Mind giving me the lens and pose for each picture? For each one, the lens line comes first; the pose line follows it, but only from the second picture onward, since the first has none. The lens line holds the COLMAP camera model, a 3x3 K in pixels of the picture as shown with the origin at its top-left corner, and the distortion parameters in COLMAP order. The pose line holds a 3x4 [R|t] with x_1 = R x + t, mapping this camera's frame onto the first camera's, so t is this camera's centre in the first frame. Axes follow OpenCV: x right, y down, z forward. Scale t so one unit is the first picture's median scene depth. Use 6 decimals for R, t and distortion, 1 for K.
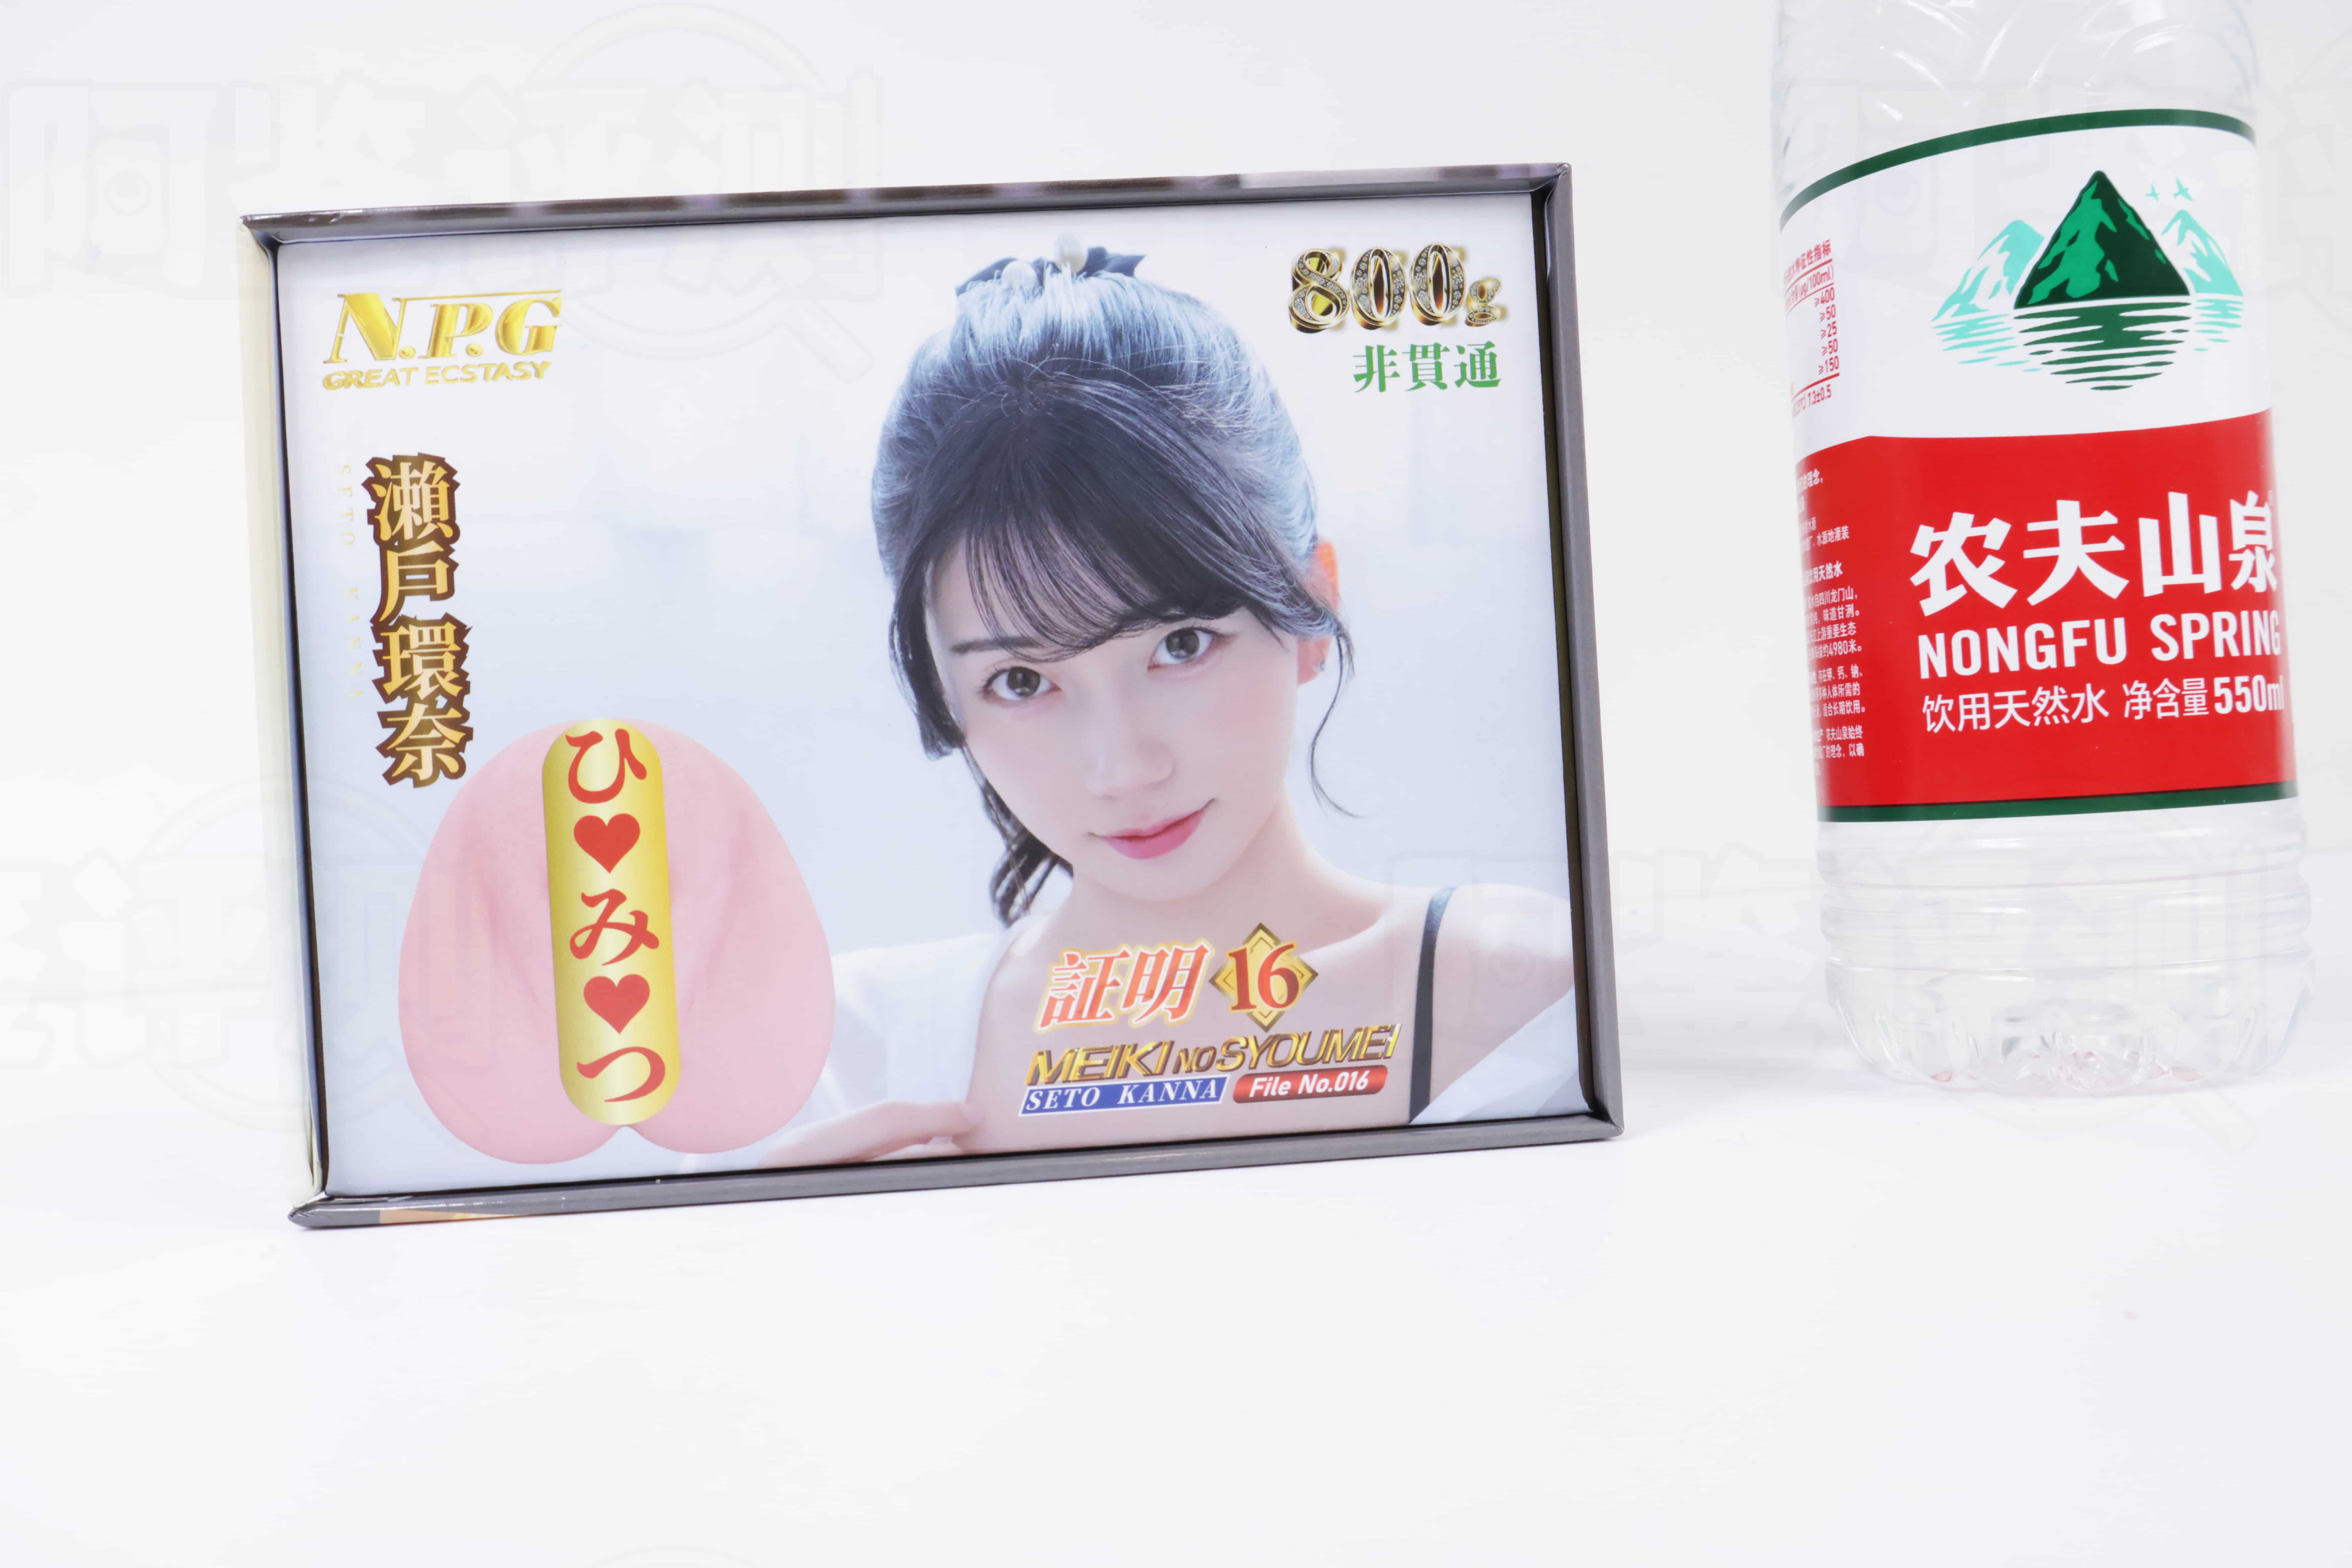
lens RADIAL K [[2121.5, 0, 1169.9], [0, 2121.5, 759.2], [0, 0, 1]] dist [0.007612, 0.014681]
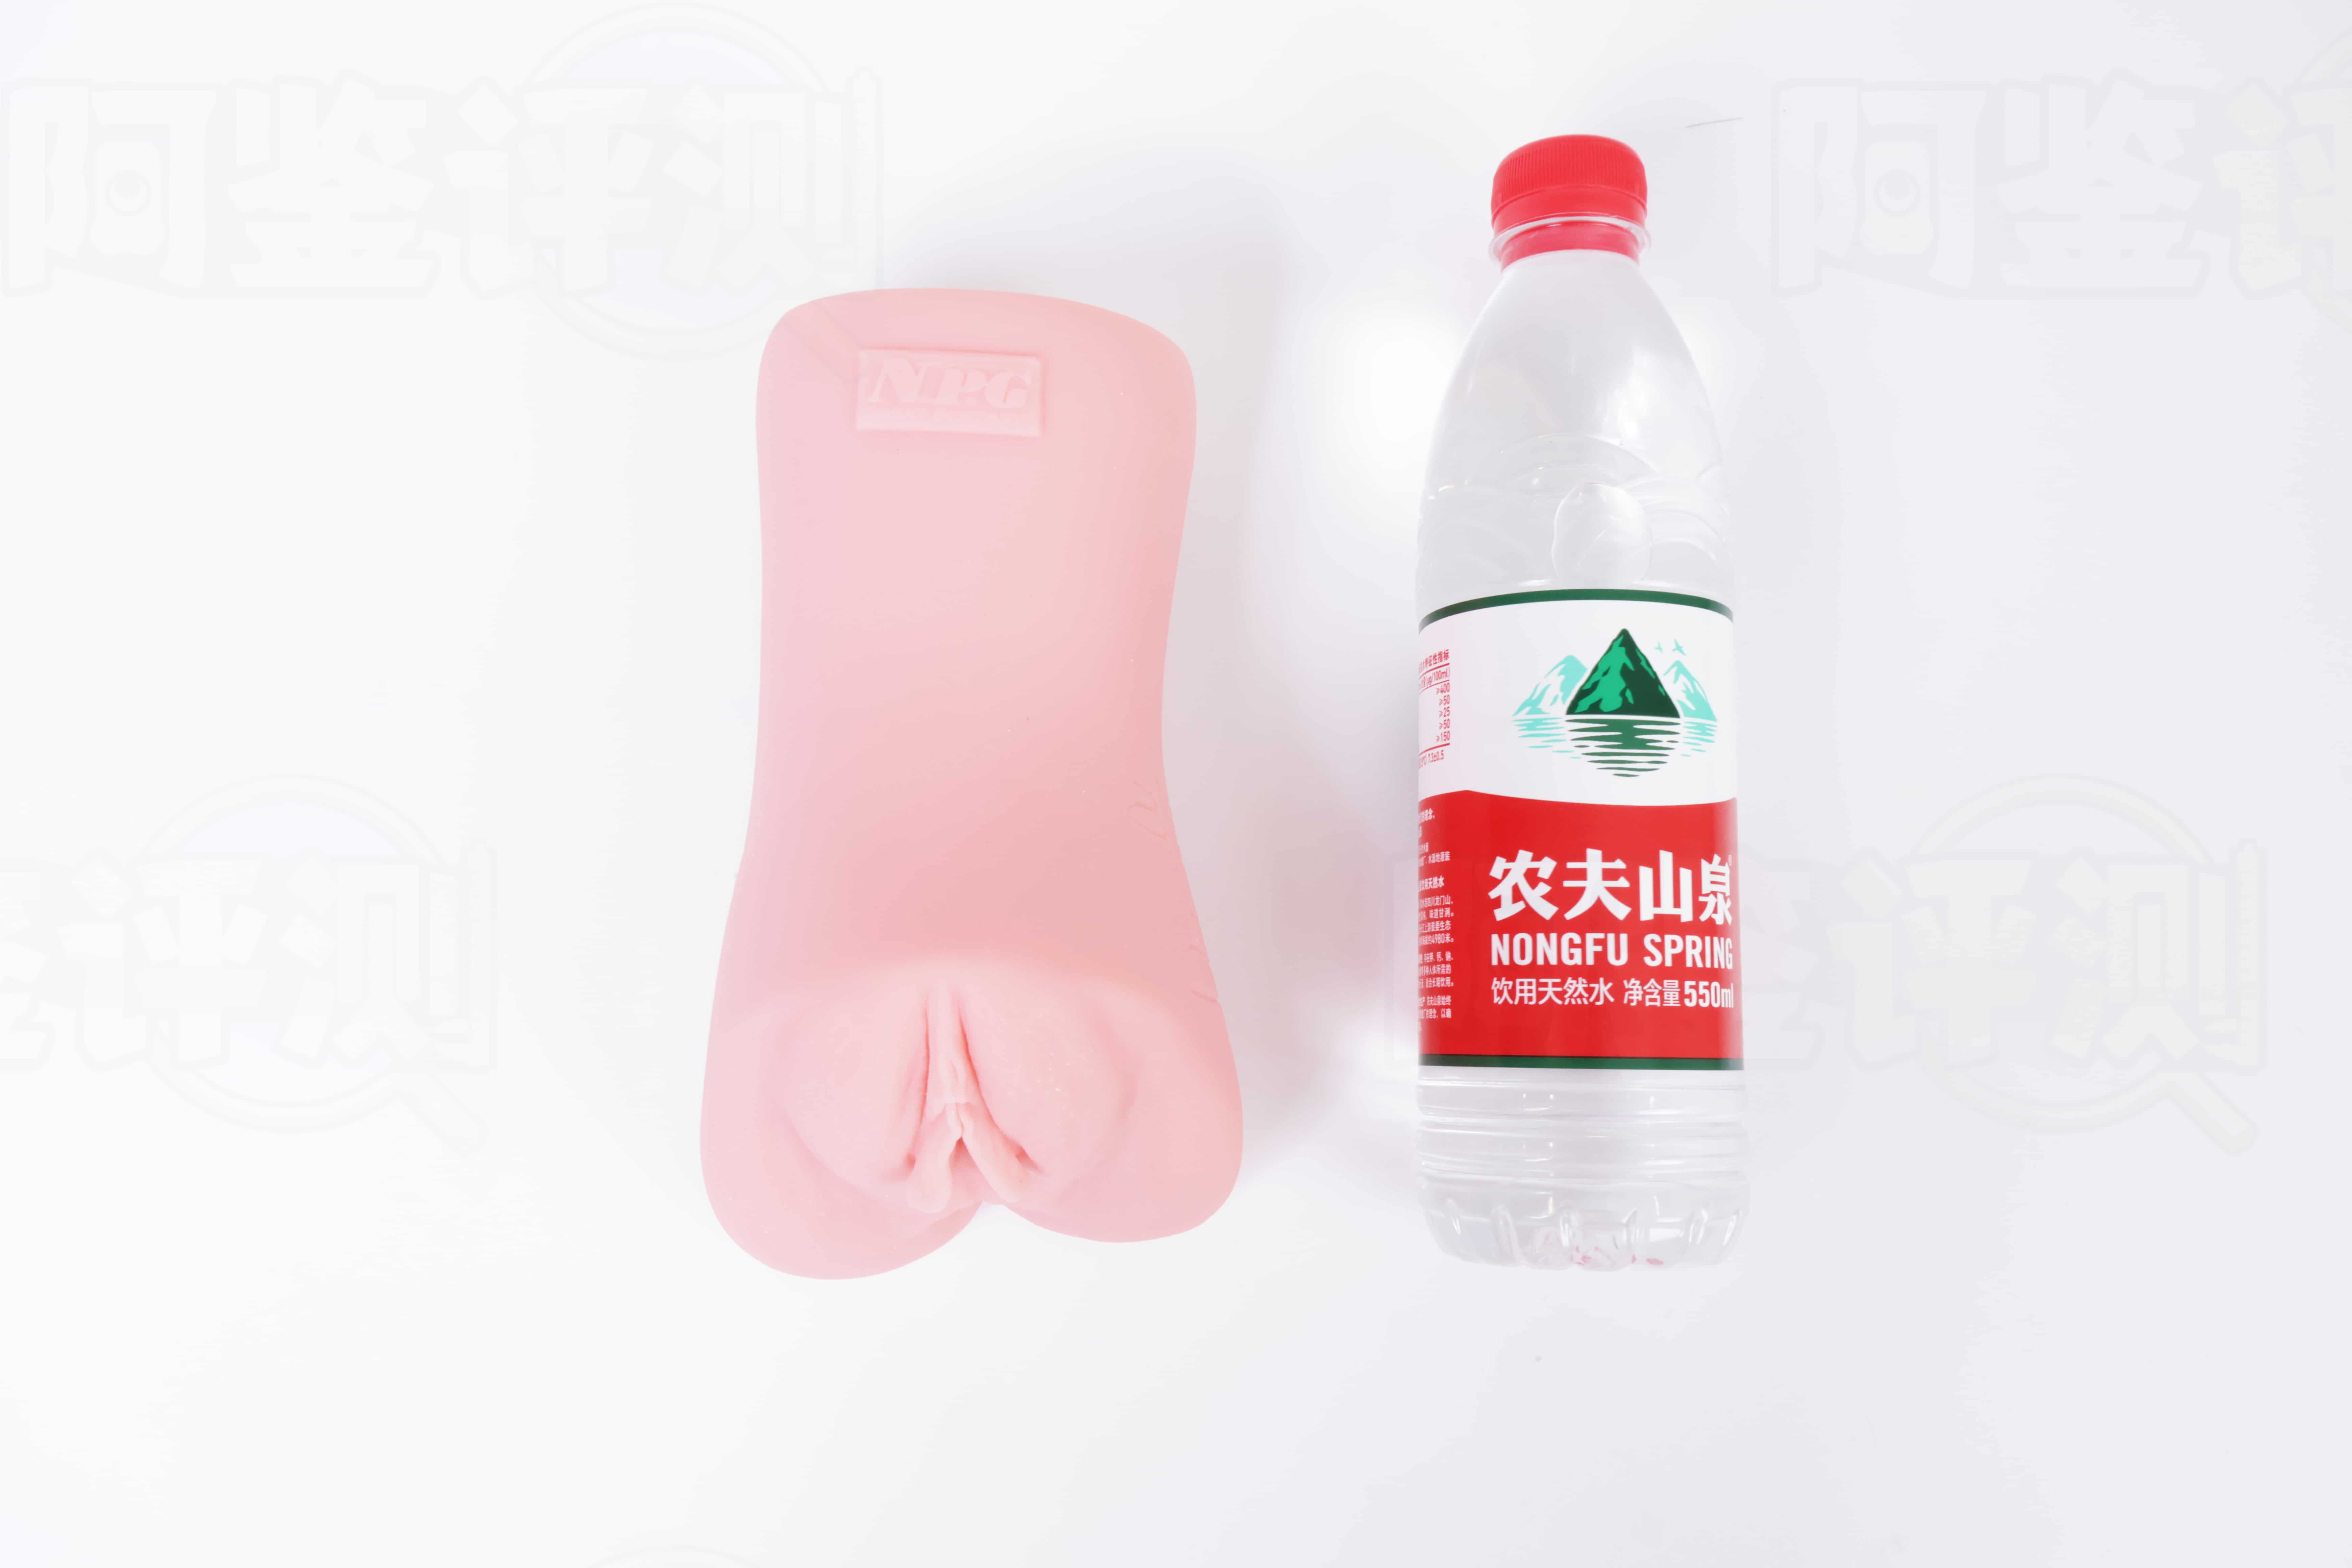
lens RADIAL K [[2121.5, 0, 1153.7], [0, 2121.5, 742.2], [0, 0, 1]] dist [0.007612, 0.014681]
pose [[0.985313, 0.097020, 0.140515, -0.081977], [-0.078377, 0.988062, -0.132628, 0.020982], [-0.151705, 0.119667, 0.981155, -0.376854]]
